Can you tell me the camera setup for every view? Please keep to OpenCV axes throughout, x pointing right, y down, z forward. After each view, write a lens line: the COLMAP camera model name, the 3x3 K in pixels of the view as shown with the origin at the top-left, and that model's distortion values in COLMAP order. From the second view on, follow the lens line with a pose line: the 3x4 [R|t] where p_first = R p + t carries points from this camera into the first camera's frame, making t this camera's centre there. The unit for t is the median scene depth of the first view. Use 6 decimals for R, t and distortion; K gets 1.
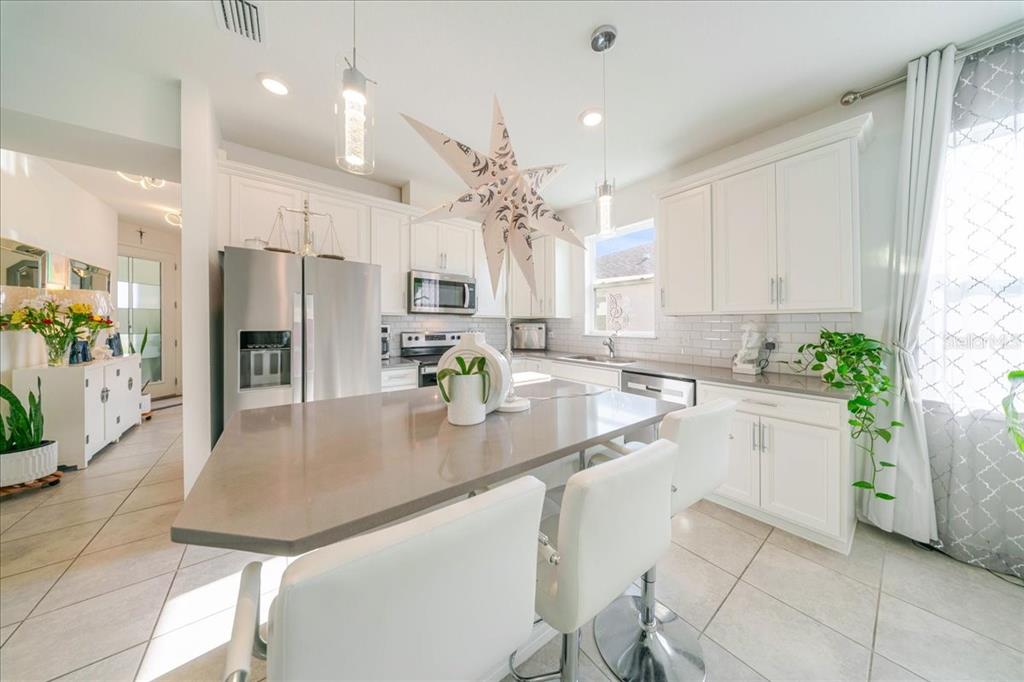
lens RADIAL K [[306.5, 0, 513.7], [0, 306.5, 324.9], [0, 0, 1]] dist [-0.009534, -0.000103]
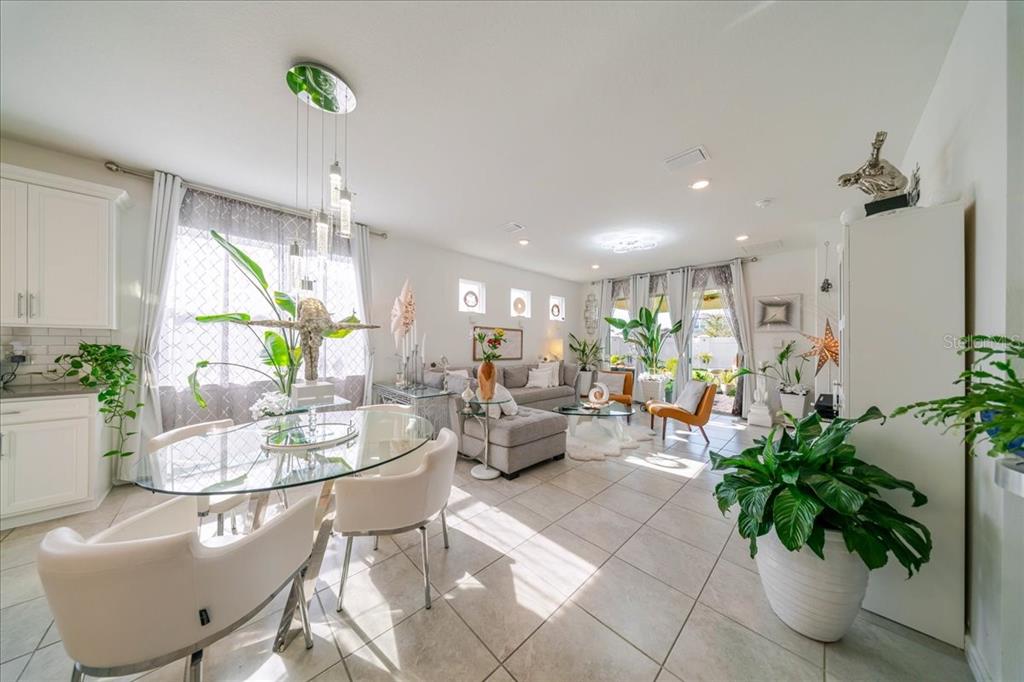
lens RADIAL K [[302.4, 0, 512.0], [0, 302.4, 341.0], [0, 0, 1]] dist [-0.001138, -0.000228]
pose [[-0.105221, 0.003107, 0.994444, -0.295128], [-0.011636, 0.999923, -0.004356, -0.003745], [-0.994381, -0.012030, -0.105177, -0.476264]]
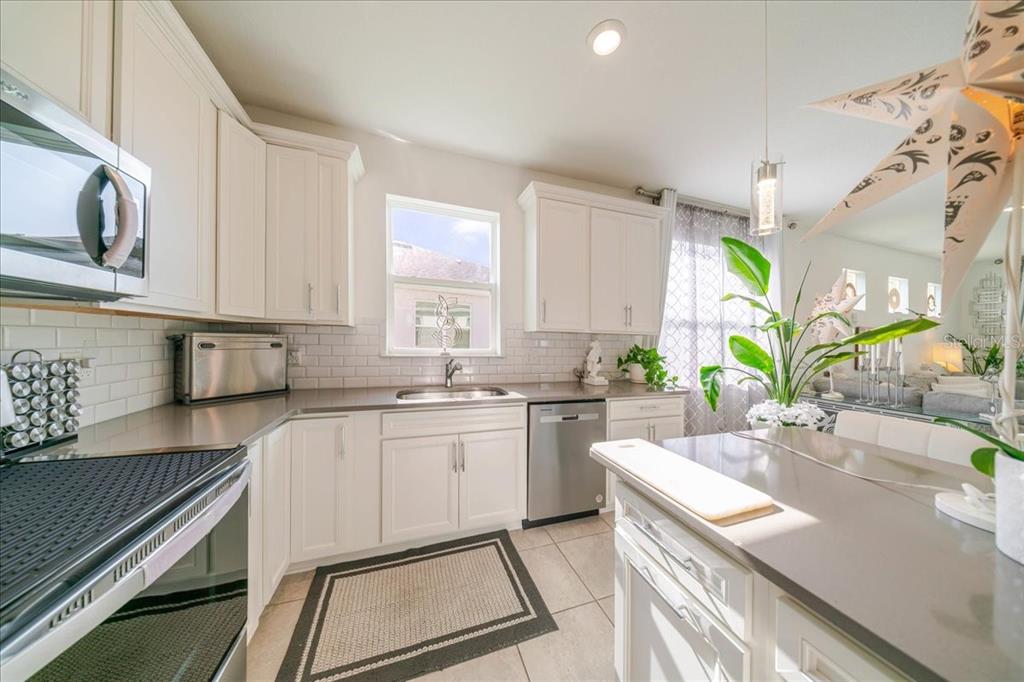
lens RADIAL K [[310.3, 0, 521.8], [0, 310.3, 333.0], [0, 0, 1]] dist [0.000159, -0.000039]
pose [[0.310775, 0.023910, 0.950183, -0.412613], [-0.019998, 0.999627, -0.018614, -0.008338], [-0.950273, -0.013217, 0.311137, 0.859072]]
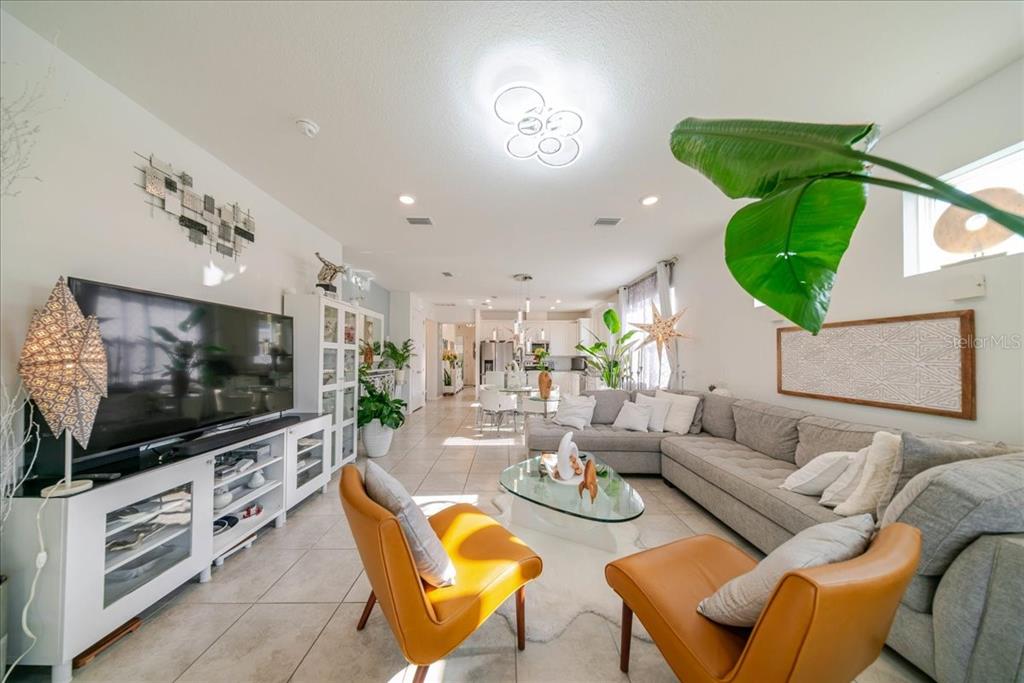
lens RADIAL K [[306.3, 0, 510.4], [0, 306.3, 358.0], [0, 0, 1]] dist [0.000674, -0.000046]
pose [[0.794665, -0.002081, -0.607045, 1.787468], [-0.000356, 0.999992, -0.003895, 0.002106], [0.607048, 0.003311, 0.794658, -1.966252]]
